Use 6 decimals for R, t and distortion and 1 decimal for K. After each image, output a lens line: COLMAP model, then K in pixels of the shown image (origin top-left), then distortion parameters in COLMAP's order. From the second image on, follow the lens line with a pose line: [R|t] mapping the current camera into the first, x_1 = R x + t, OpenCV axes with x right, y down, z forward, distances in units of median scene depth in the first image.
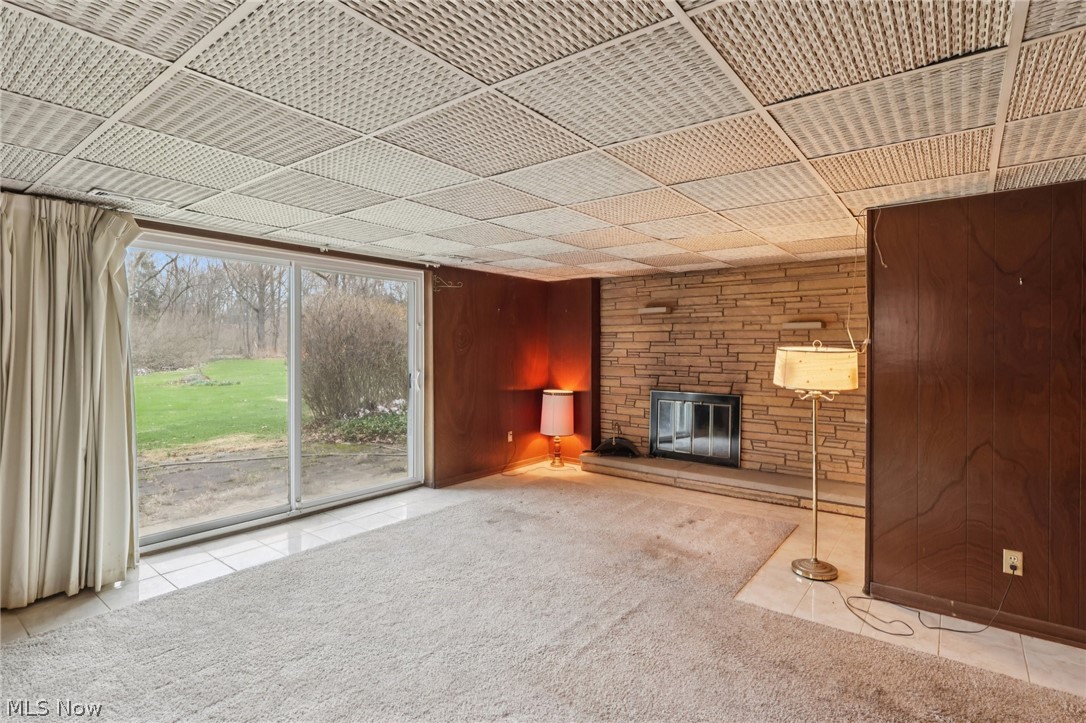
lens RADIAL K [[540.8, 0, 542.2], [0, 540.8, 348.7], [0, 0, 1]] dist [-0.006609, -0.000076]
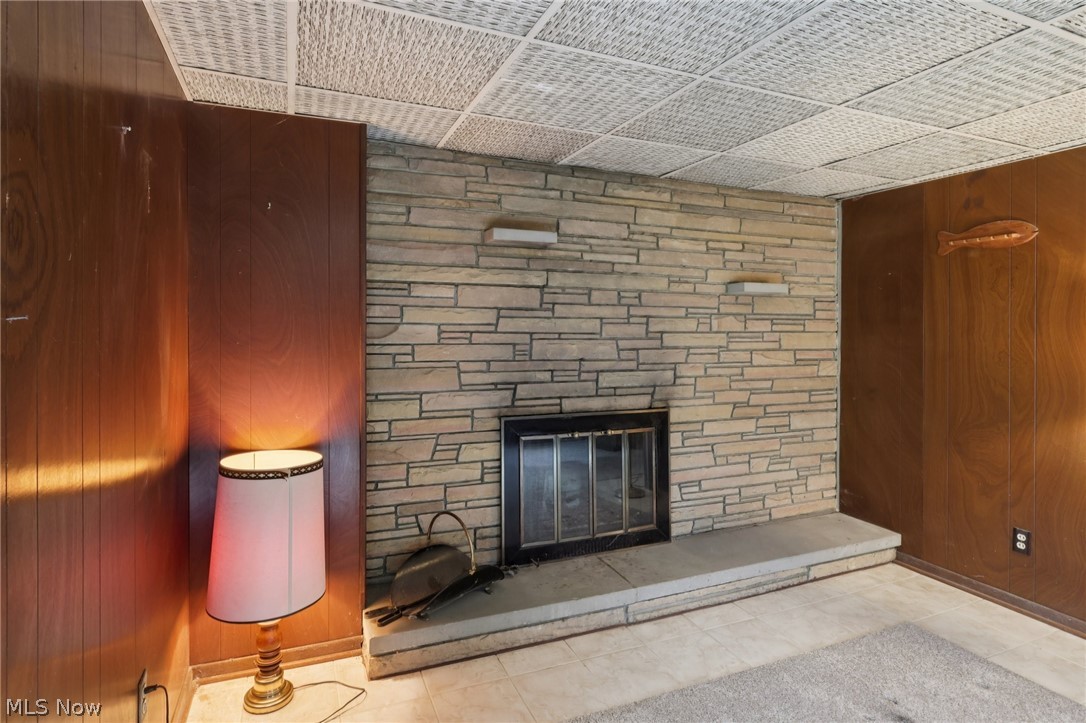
lens RADIAL K [[580.5, 0, 539.0], [0, 580.5, 326.0], [0, 0, 1]] dist [-0.005514, -0.000909]
pose [[0.483060, 0.000872, 0.875587, -0.219341], [-0.003839, 0.999992, 0.001122, 0.001174], [-0.875579, -0.003903, 0.483060, 0.821626]]
